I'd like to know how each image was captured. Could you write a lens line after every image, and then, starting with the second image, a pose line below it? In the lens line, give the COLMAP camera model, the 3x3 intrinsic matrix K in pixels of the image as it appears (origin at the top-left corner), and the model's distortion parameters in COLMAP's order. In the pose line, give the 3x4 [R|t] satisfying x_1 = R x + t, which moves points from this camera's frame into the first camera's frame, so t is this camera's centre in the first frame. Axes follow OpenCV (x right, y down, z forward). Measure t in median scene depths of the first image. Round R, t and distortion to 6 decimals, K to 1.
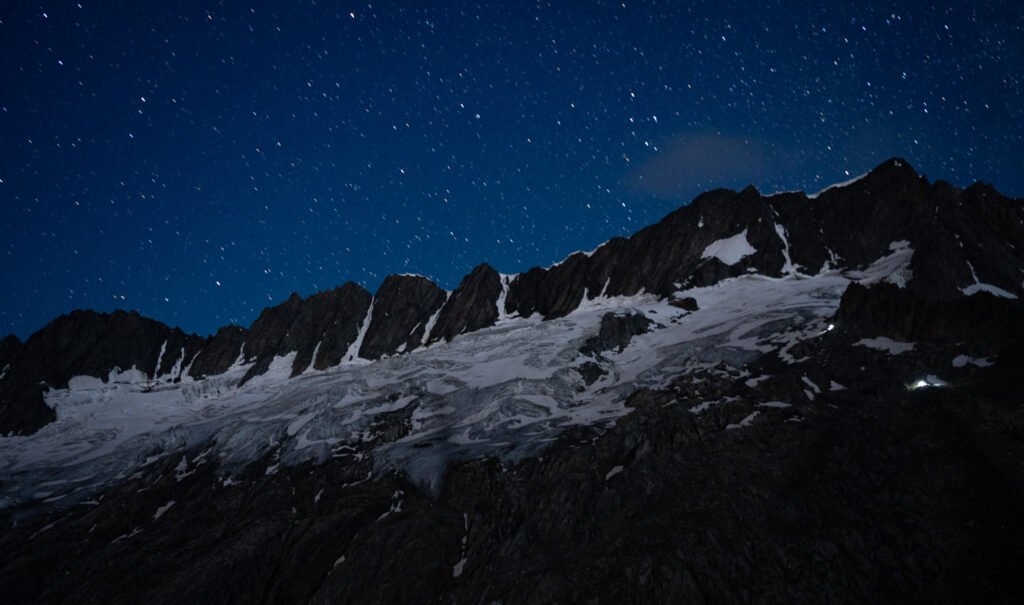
lens RADIAL K [[1044.4, 0, 506.1], [0, 1044.4, 332.5], [0, 0, 1]] dist [0.000440, -0.007354]
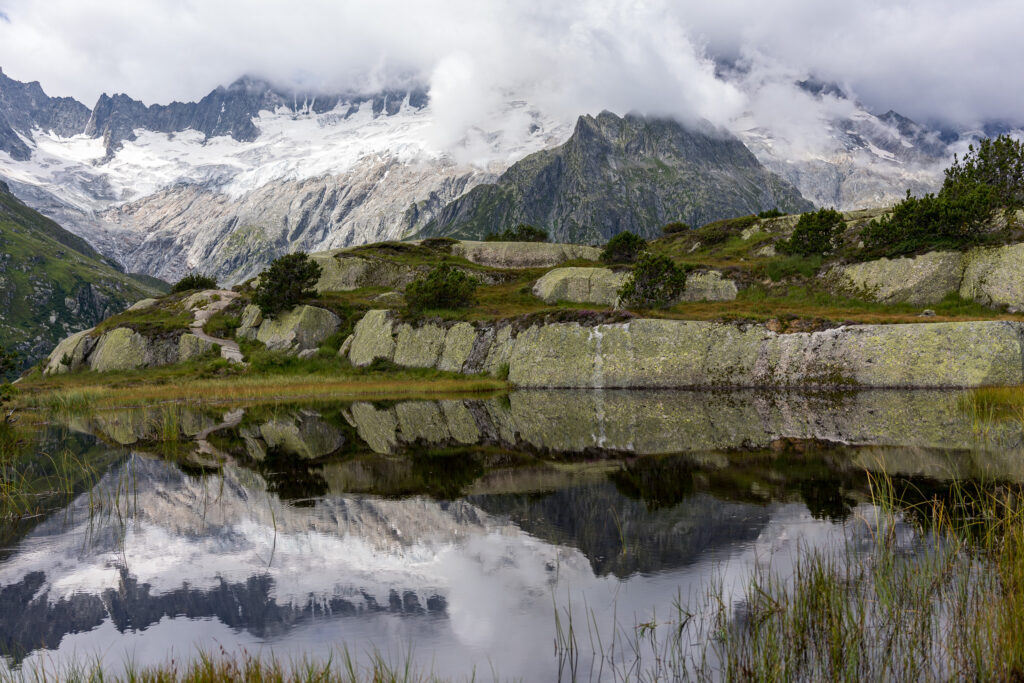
lens RADIAL K [[1063.5, 0, 512.0], [0, 1063.5, 341.5], [0, 0, 1]] dist [-0.009539, -0.015801]
pose [[0.996798, 0.023888, 0.076305, -0.151071], [-0.044063, 0.960450, 0.274943, -0.167766], [-0.066719, -0.277425, 0.958428, -1.582902]]
